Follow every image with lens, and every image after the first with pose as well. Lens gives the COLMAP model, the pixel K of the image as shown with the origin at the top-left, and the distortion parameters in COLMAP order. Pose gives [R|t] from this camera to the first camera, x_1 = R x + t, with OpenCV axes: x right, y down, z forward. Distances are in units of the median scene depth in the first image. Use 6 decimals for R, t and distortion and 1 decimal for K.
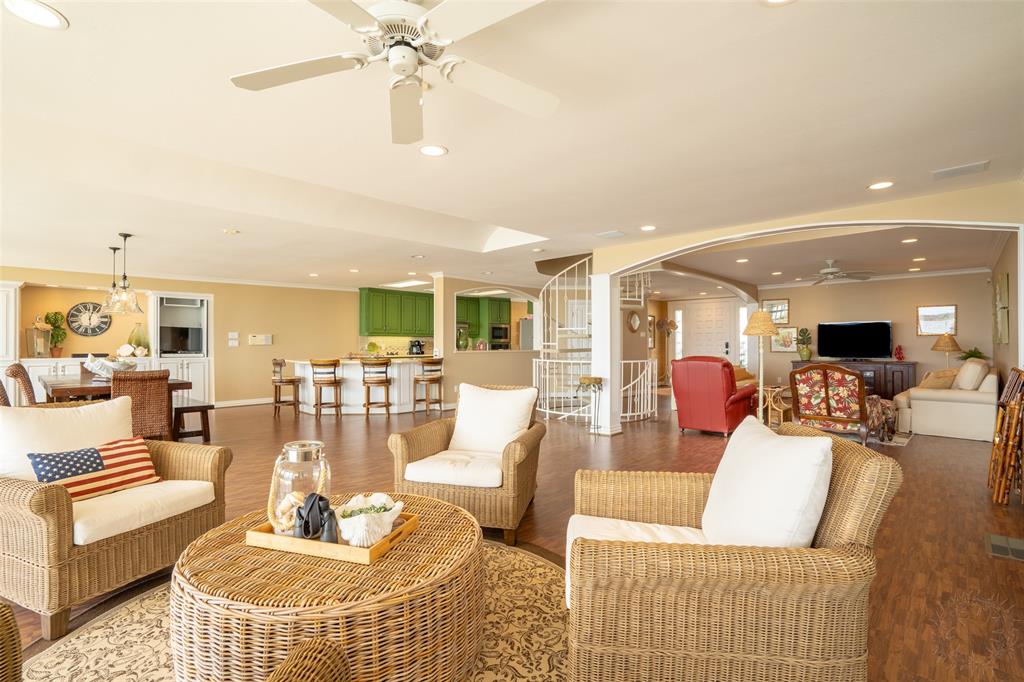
lens RADIAL K [[474.0, 0, 515.5], [0, 474.0, 342.7], [0, 0, 1]] dist [-0.053266, 0.018944]
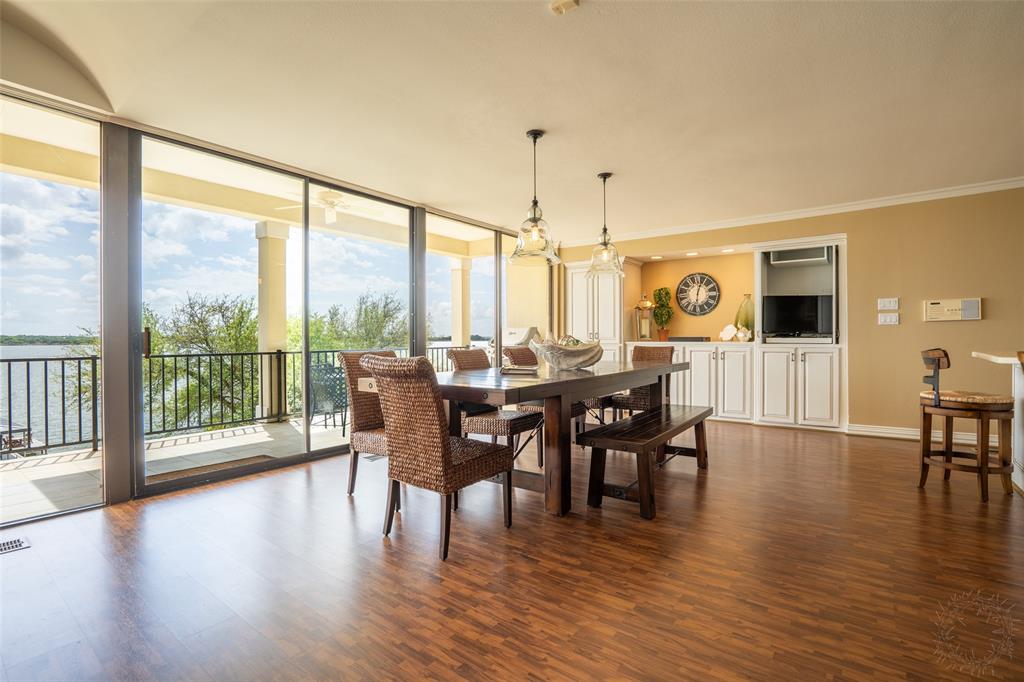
lens RADIAL K [[474.0, 0, 515.5], [0, 474.0, 342.7], [0, 0, 1]] dist [-0.053266, 0.018944]
pose [[0.127536, 0.009705, -0.991787, -0.151486], [0.007777, 0.999912, 0.010784, 0.021854], [0.991803, -0.009088, 0.127449, 0.569727]]
